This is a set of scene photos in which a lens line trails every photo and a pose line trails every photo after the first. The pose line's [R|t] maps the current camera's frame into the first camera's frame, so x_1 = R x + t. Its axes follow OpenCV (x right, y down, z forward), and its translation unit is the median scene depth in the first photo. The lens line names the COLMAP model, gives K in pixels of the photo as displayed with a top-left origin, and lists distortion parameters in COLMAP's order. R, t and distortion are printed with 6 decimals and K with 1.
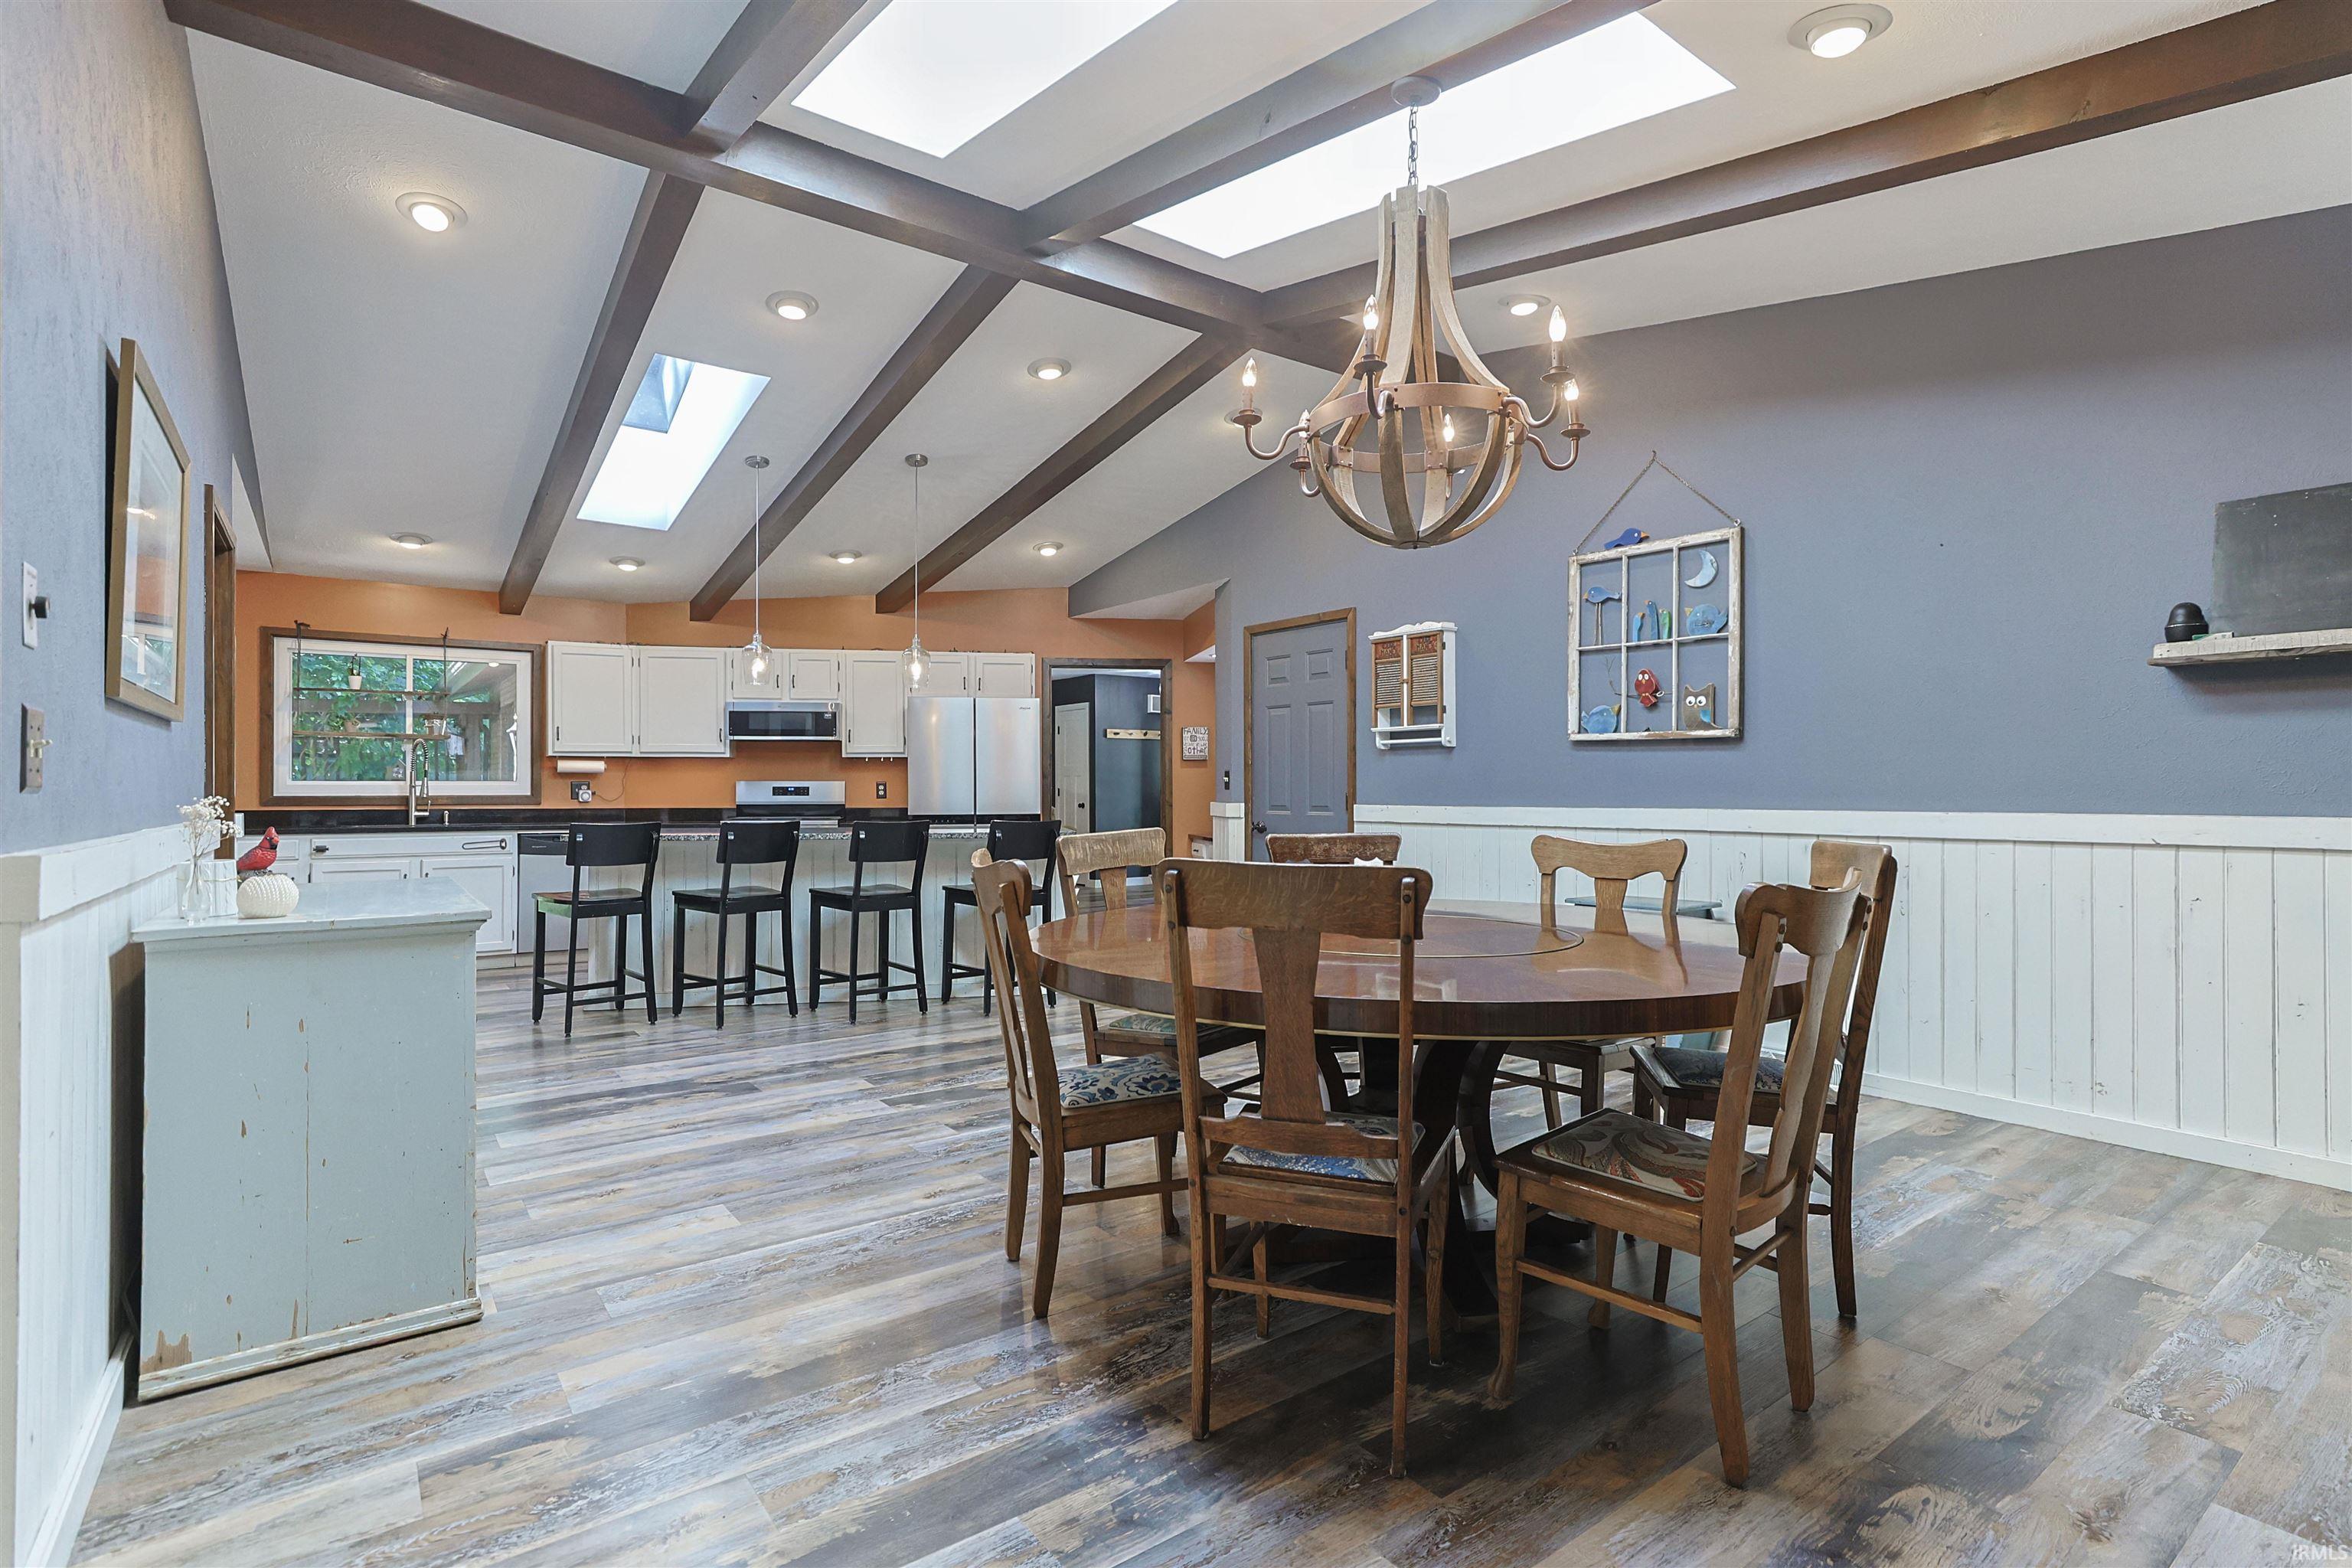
lens RADIAL K [[1137.1, 0, 1209.2], [0, 1137.1, 787.6], [0, 0, 1]] dist [-0.015633, 0.008797]
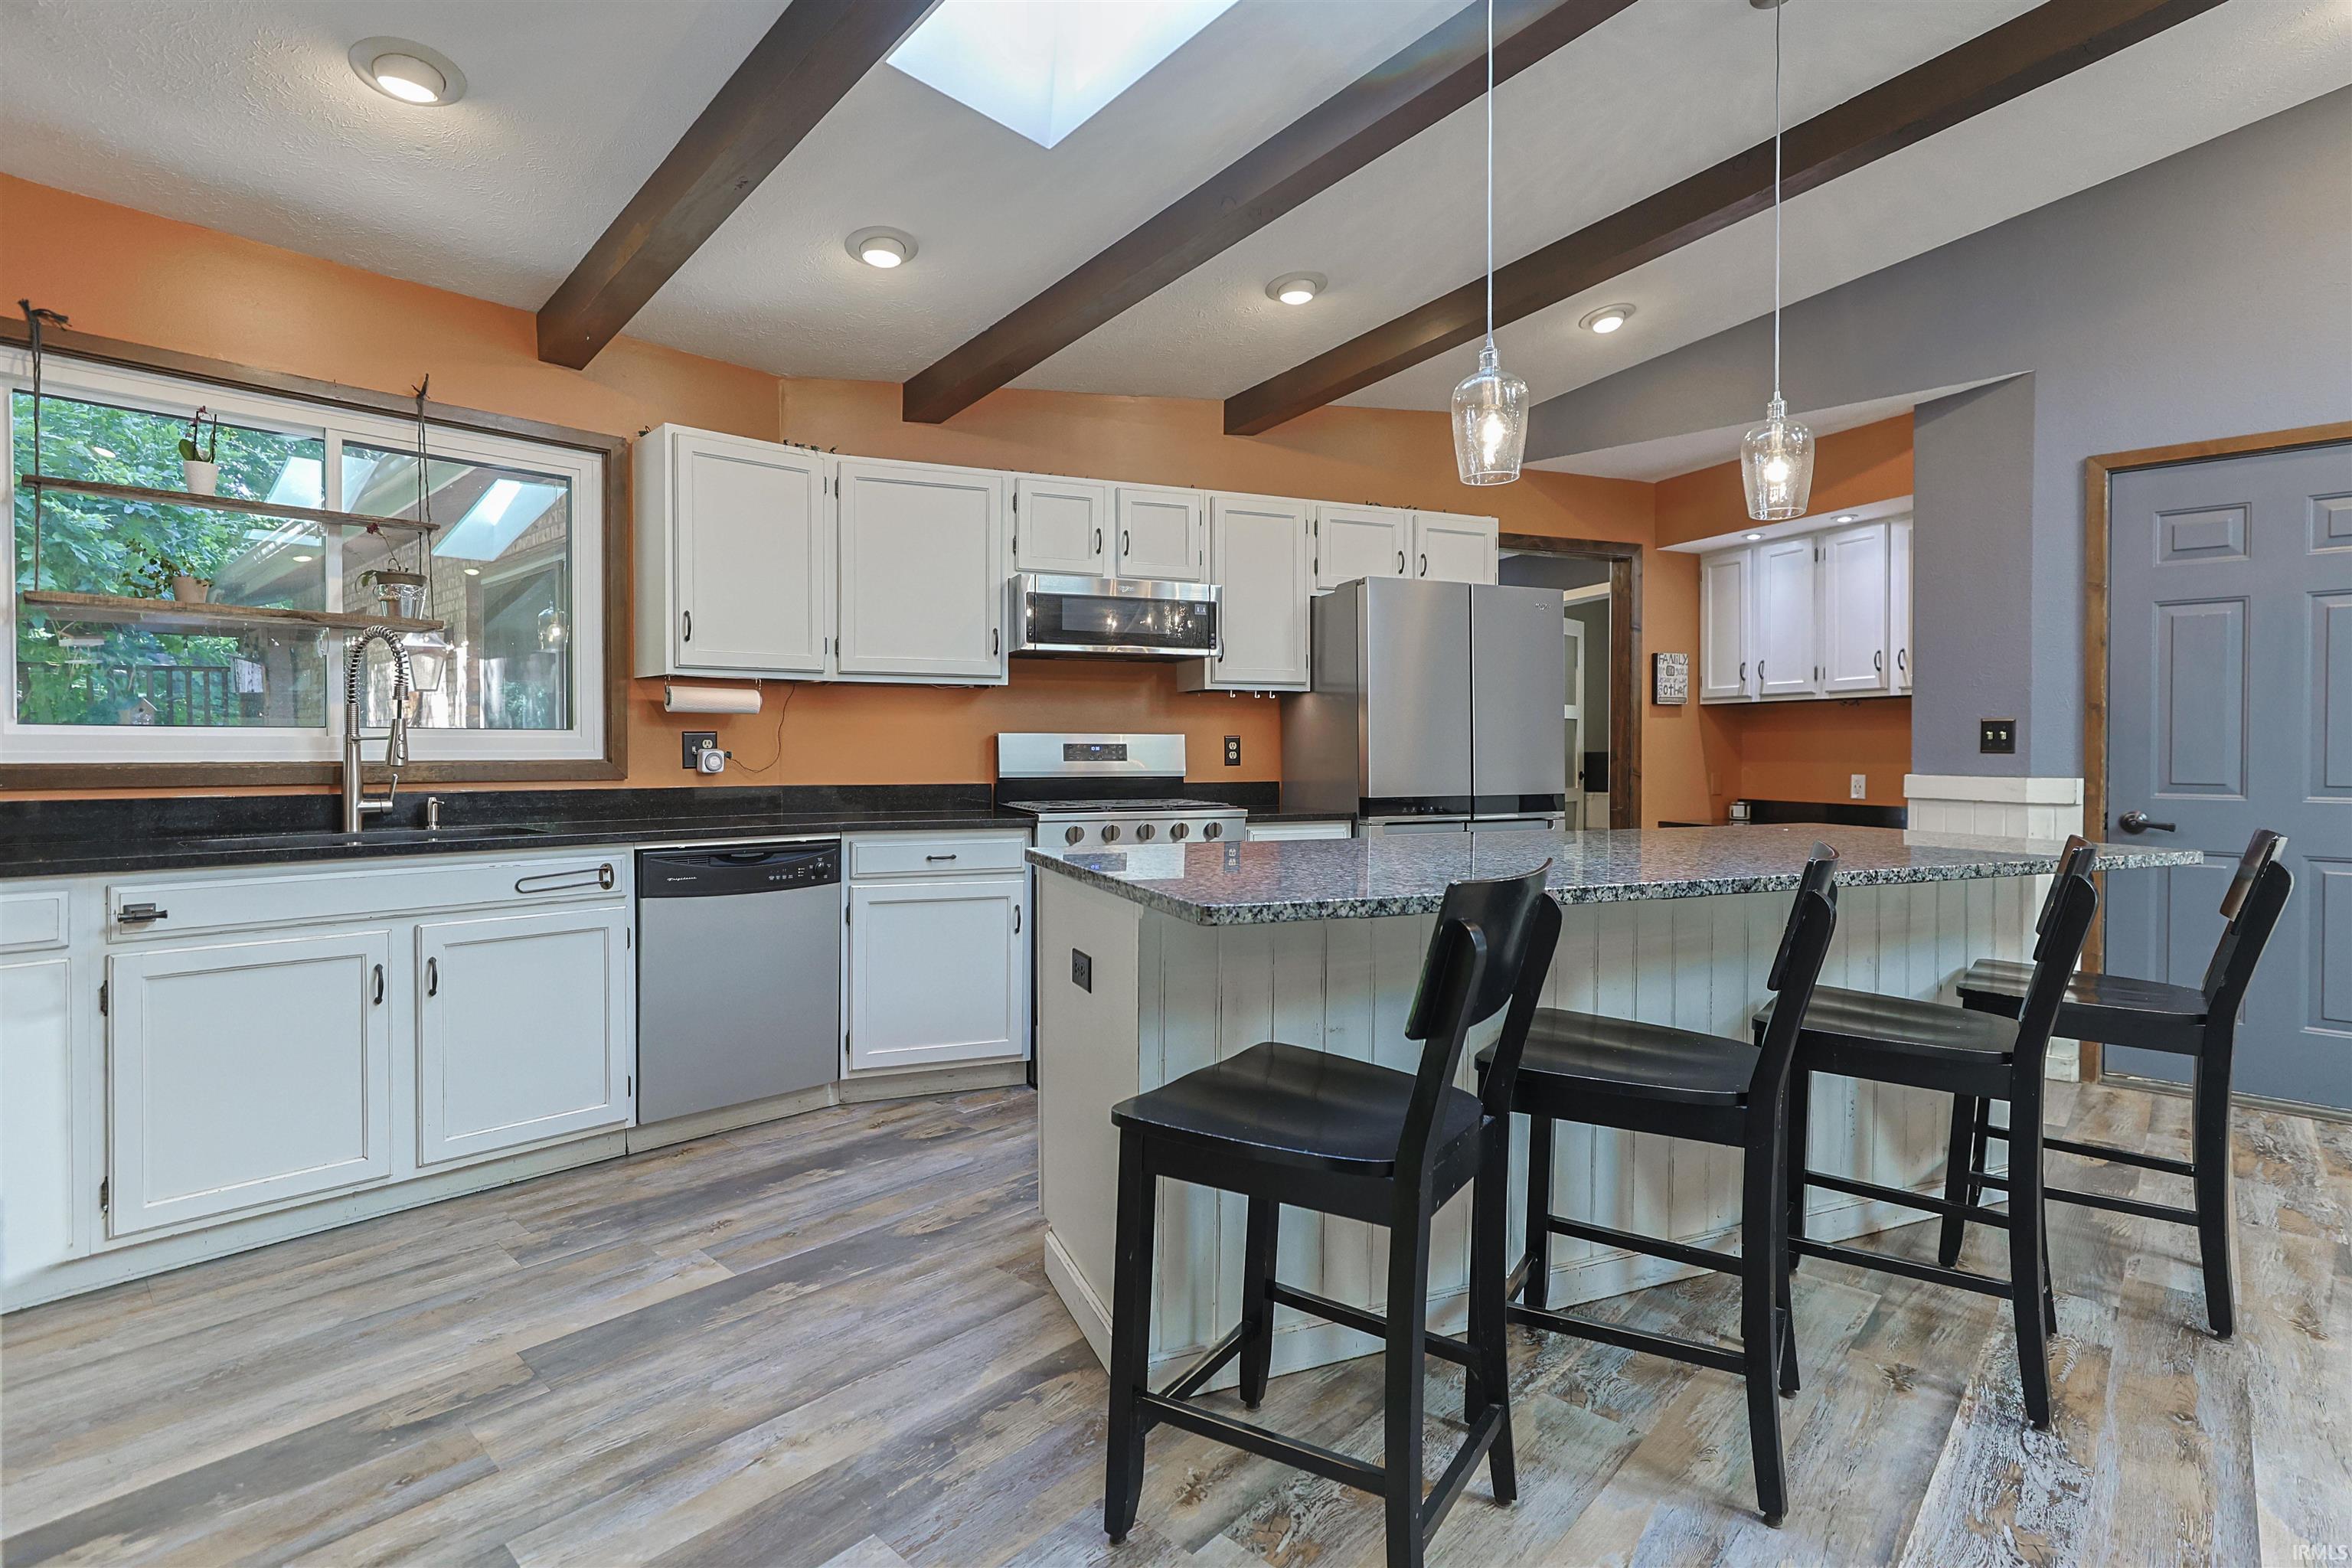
lens RADIAL K [[1137.1, 0, 1212.2], [0, 1137.1, 756.8], [0, 0, 1]] dist [-0.015633, 0.008797]
pose [[0.982221, 0.002166, 0.187718, -0.473886], [-0.003968, 0.999950, 0.009225, 0.000086], [-0.187688, -0.009806, 0.982180, 0.533760]]
